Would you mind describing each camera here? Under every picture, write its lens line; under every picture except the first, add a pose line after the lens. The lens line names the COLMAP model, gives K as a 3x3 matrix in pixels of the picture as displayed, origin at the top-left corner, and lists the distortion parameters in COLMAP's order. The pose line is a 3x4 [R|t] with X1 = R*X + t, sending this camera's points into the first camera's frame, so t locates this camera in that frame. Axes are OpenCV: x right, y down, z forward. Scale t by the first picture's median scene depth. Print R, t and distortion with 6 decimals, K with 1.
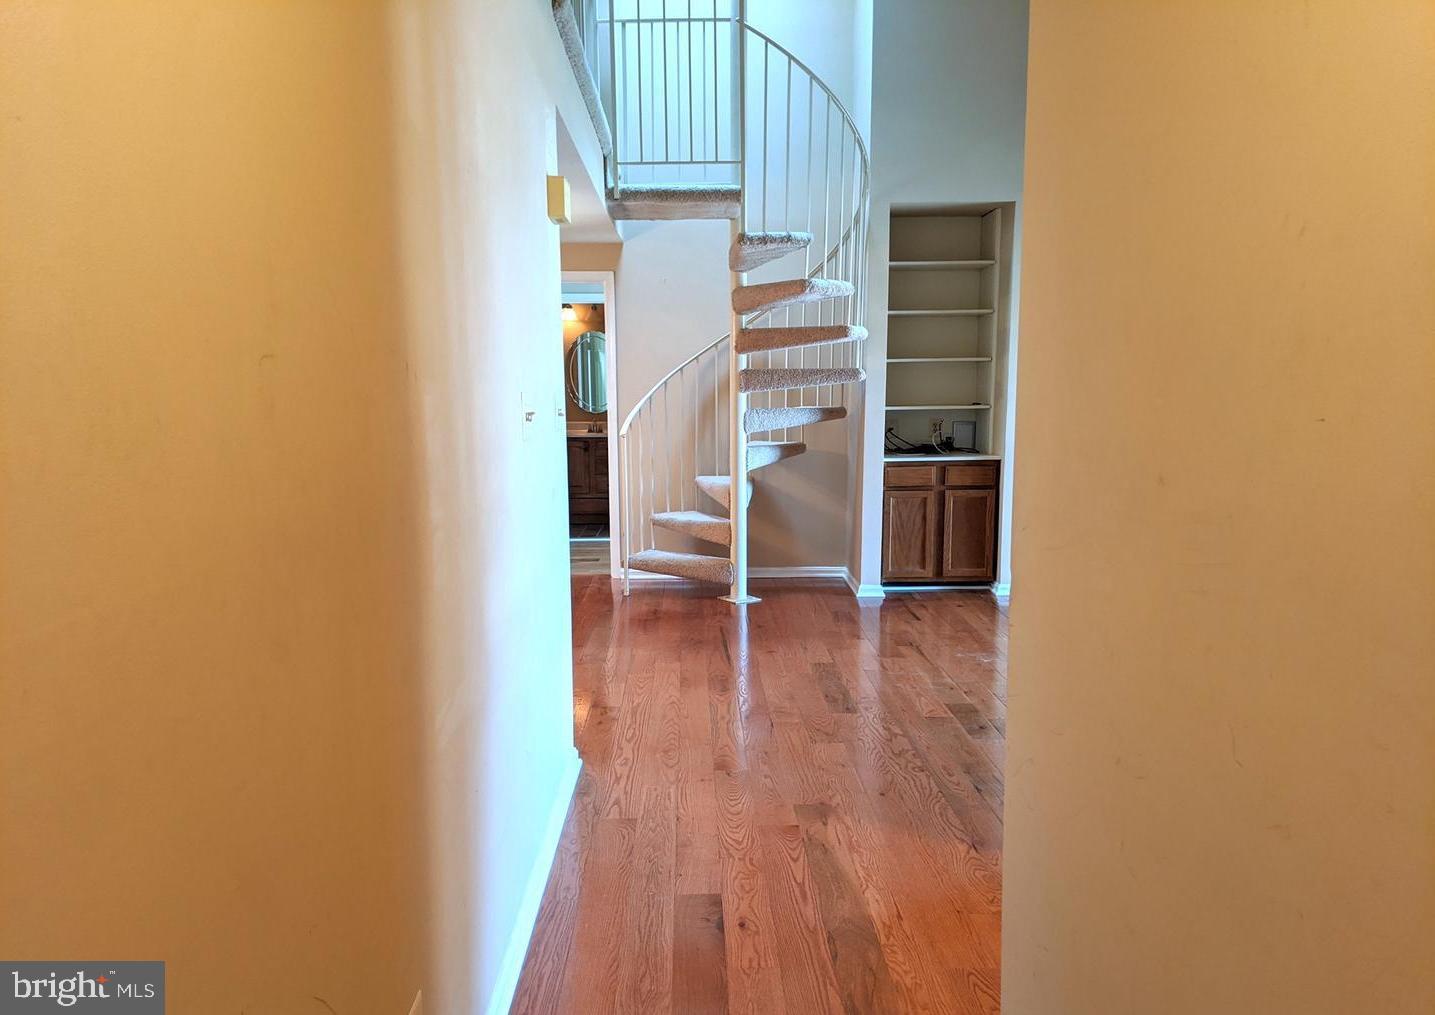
lens RADIAL K [[1119.4, 0, 714.8], [0, 1119.4, 540.0], [0, 0, 1]] dist [0.080746, -0.130413]
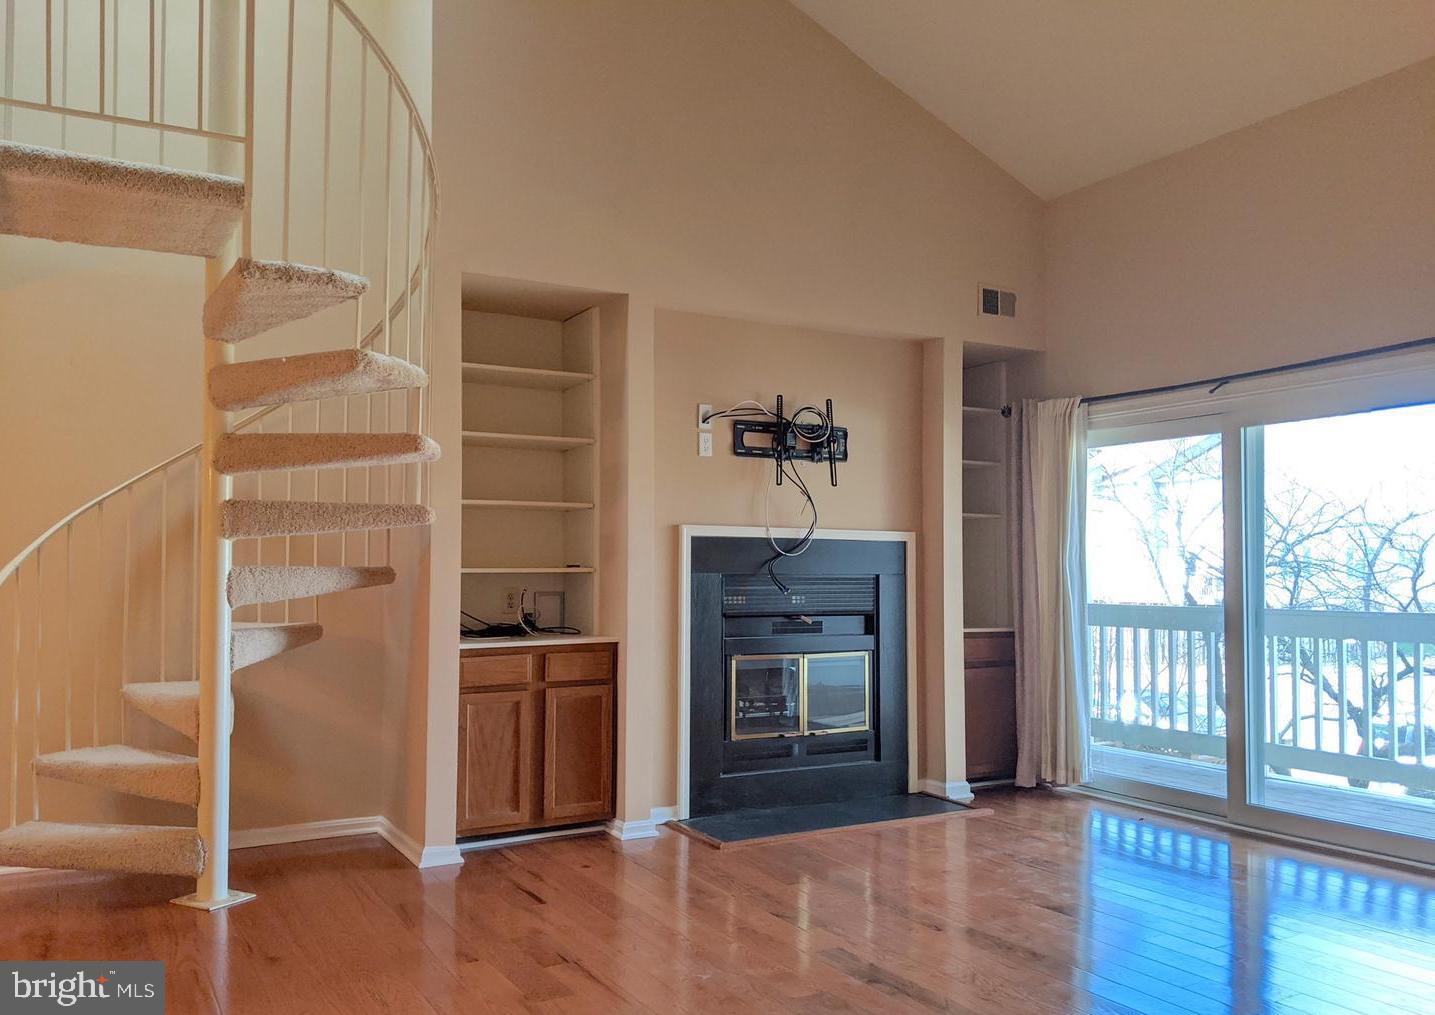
lens RADIAL K [[1119.4, 0, 714.8], [0, 1119.4, 540.0], [0, 0, 1]] dist [0.080746, -0.130413]
pose [[0.874123, 0.021298, 0.485238, -0.038069], [0.062110, 0.985935, -0.155161, -0.021446], [-0.481718, 0.165768, 0.860505, 0.351148]]
